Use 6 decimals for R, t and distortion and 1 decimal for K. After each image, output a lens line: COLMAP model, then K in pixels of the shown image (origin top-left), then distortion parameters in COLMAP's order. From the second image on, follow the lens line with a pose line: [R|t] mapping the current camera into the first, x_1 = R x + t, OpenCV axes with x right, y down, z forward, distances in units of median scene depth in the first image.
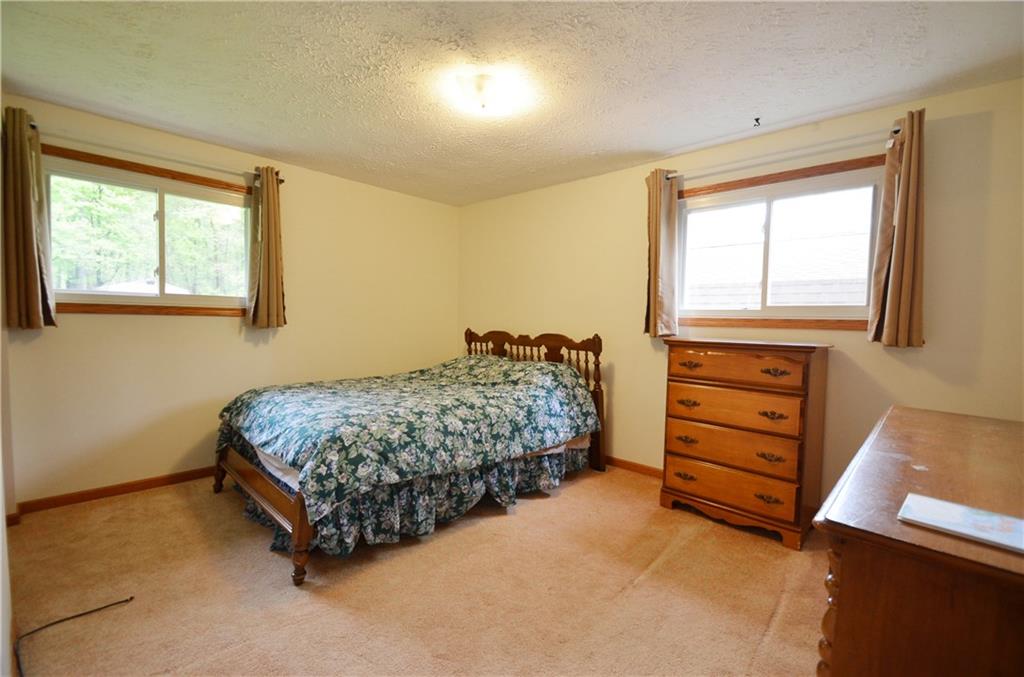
lens RADIAL K [[449.0, 0, 521.1], [0, 449.0, 341.2], [0, 0, 1]] dist [0.017998, -0.017039]
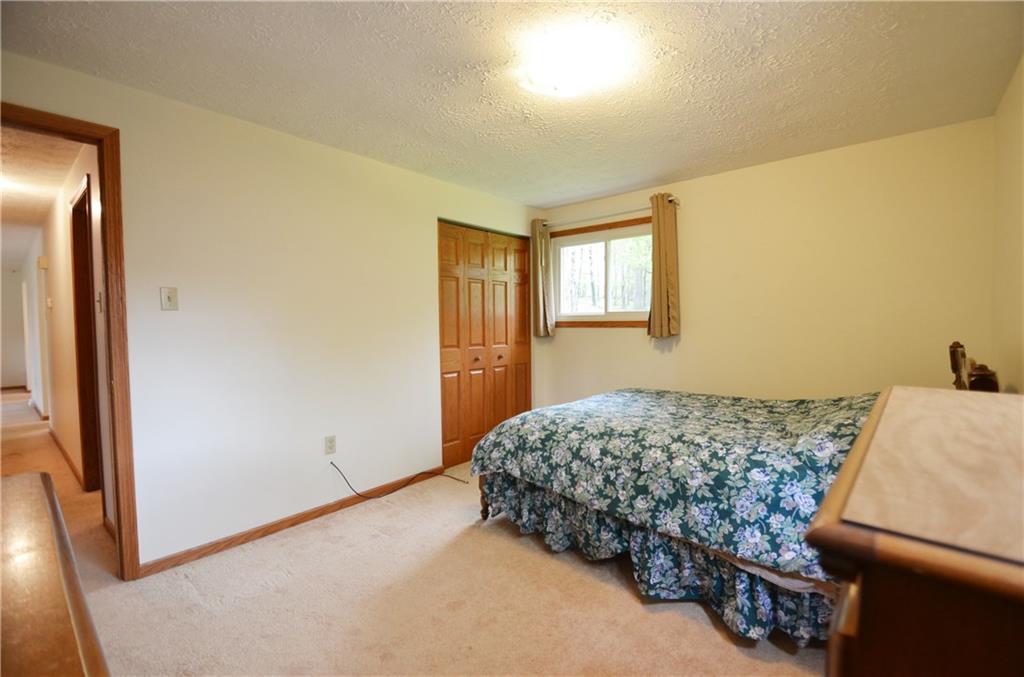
lens RADIAL K [[449.0, 0, 521.1], [0, 449.0, 341.2], [0, 0, 1]] dist [0.017998, -0.017039]
pose [[0.029583, 0.020268, -0.999357, 0.644241], [-0.031760, 0.999309, 0.019327, -0.036644], [0.999058, 0.031167, 0.030207, 0.743974]]
